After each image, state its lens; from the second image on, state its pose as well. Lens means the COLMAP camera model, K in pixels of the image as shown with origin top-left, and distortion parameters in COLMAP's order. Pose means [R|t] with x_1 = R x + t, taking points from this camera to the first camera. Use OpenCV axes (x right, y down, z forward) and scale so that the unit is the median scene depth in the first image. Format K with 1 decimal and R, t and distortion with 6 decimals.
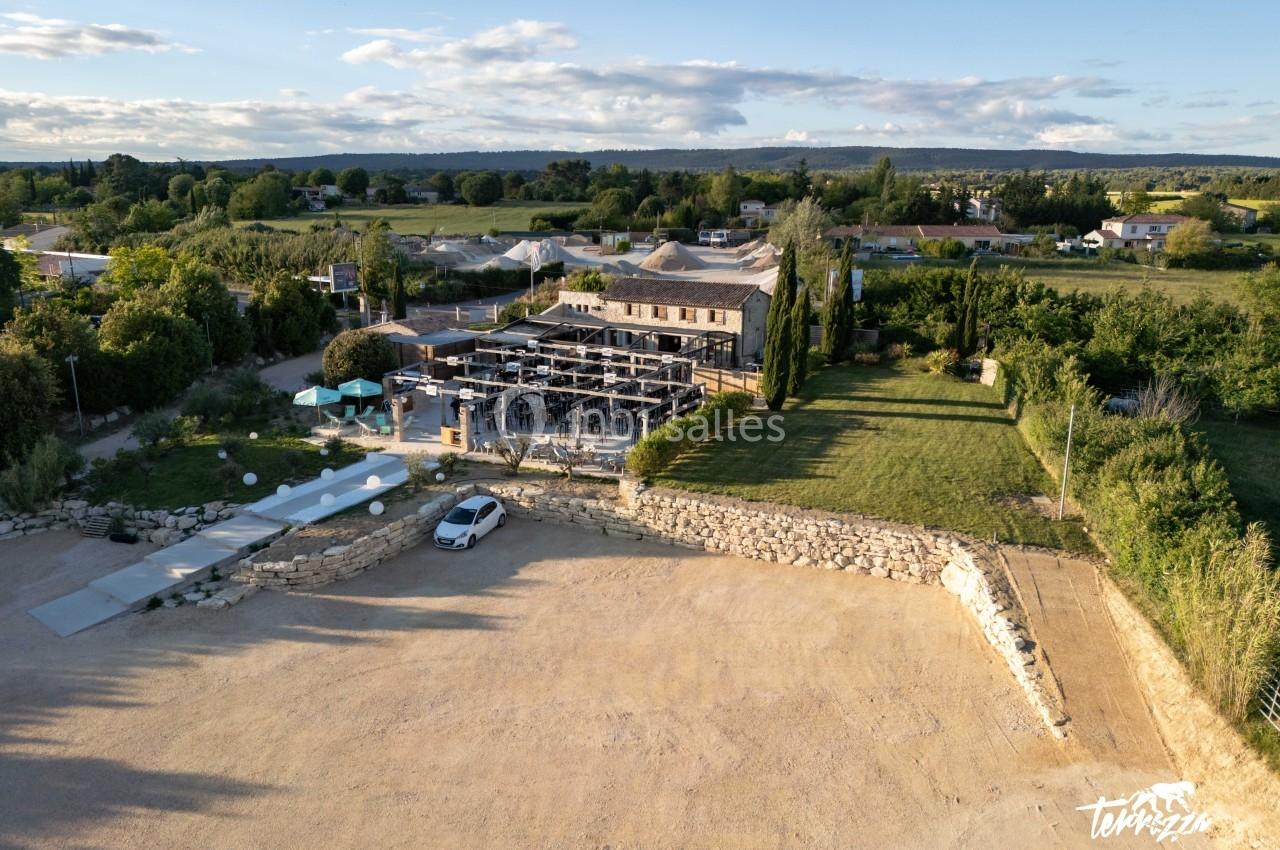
lens RADIAL K [[901.5, 0, 639.8], [0, 901.5, 421.5], [0, 0, 1]] dist [0.011186, 0.003154]
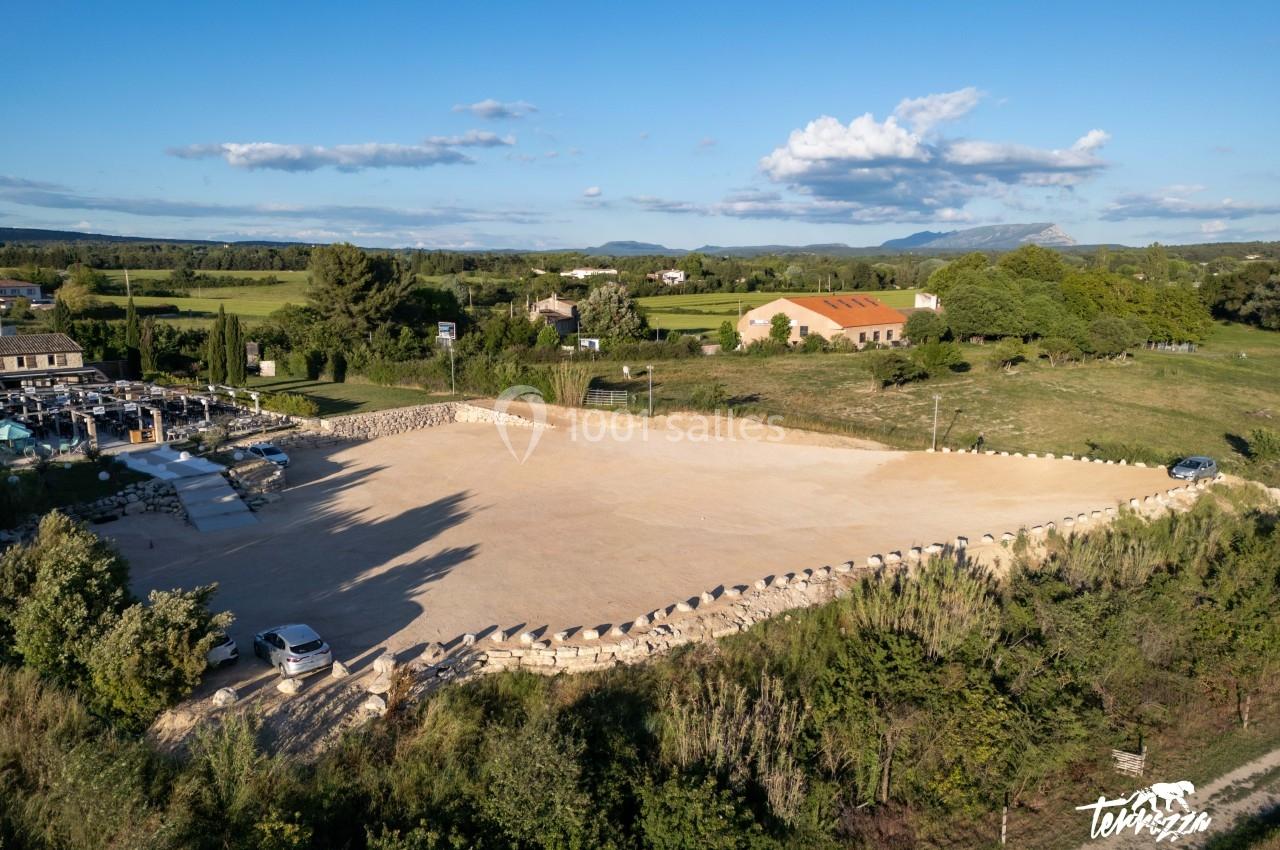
lens RADIAL K [[901.5, 0, 639.9], [0, 901.5, 426.0], [0, 0, 1]] dist [0.011186, 0.003154]
pose [[0.280744, -0.181791, 0.942409, -1.755442], [0.235499, 0.964929, 0.115980, 0.027567], [-0.930443, 0.189376, 0.313709, -0.206204]]
